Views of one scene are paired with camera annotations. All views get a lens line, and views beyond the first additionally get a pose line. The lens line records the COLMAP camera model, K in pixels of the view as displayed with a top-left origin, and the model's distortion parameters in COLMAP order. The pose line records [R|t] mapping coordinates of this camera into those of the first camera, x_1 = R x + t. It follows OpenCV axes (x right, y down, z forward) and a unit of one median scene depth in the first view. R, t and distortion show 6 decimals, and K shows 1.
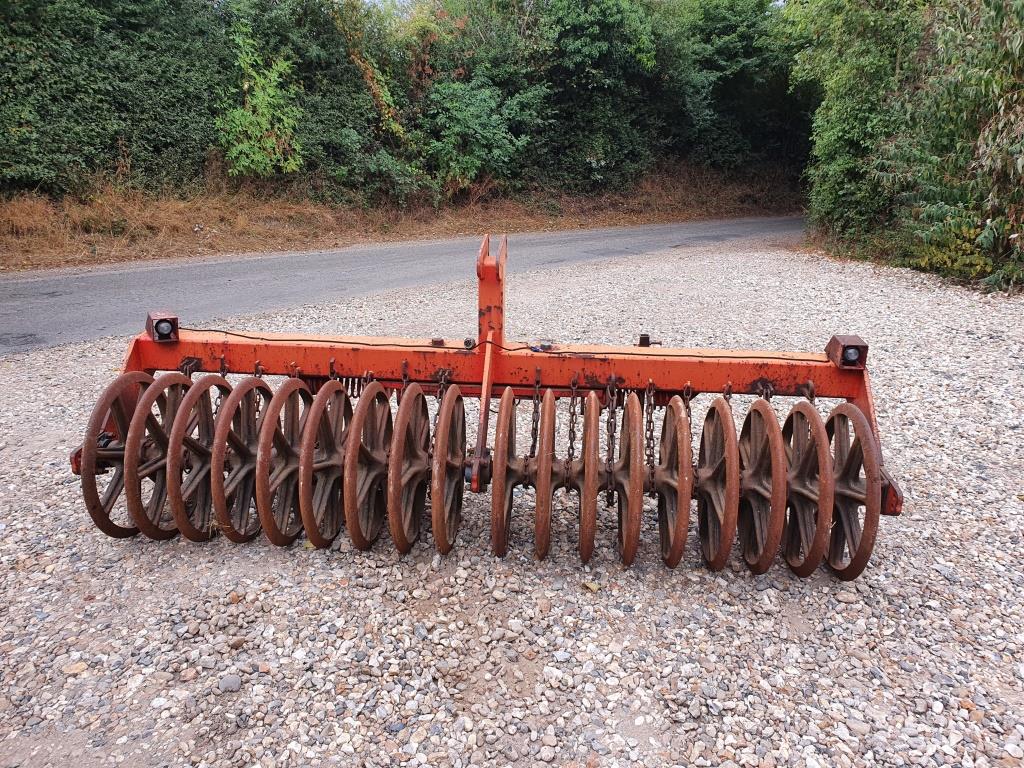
lens RADIAL K [[777.6, 0, 512.0], [0, 777.6, 384.0], [0, 0, 1]] dist [0.004203, 0.009028]
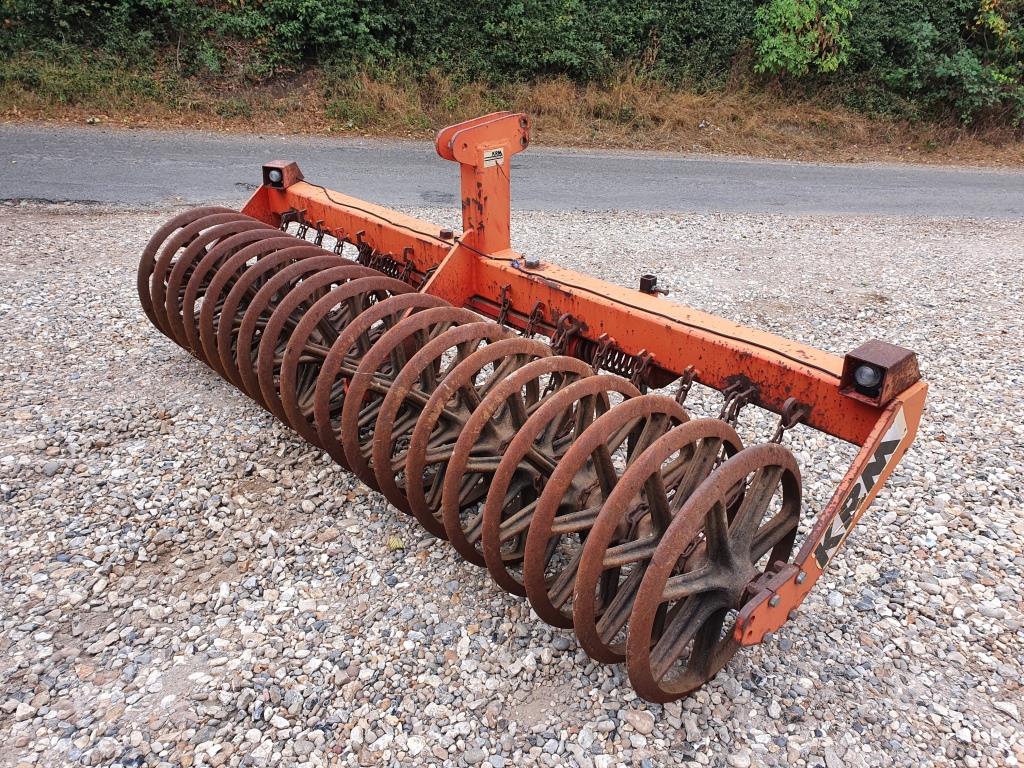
lens RADIAL K [[786.8, 0, 532.3], [0, 786.8, 381.2], [0, 0, 1]] dist [0.010805, 0.017697]
pose [[0.737766, 0.290705, -0.609256, 0.150158], [-0.228140, 0.956794, 0.180270, -0.020515], [0.635338, 0.005998, 0.772211, 0.096593]]
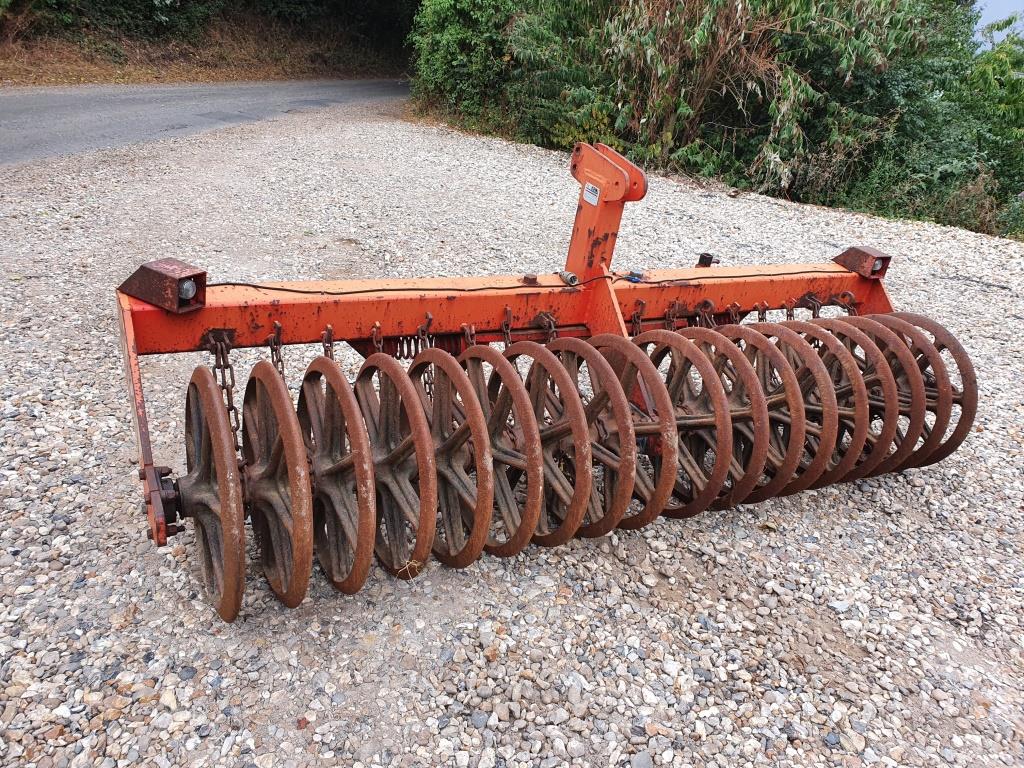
lens RADIAL K [[765.6, 0, 484.4], [0, 765.6, 383.8], [0, 0, 1]] dist [0.048995, -0.007332]
pose [[0.853428, -0.143352, 0.501110, -0.146779], [0.055435, 0.980945, 0.186208, -0.026026], [-0.518255, -0.131136, 0.845113, 0.087376]]
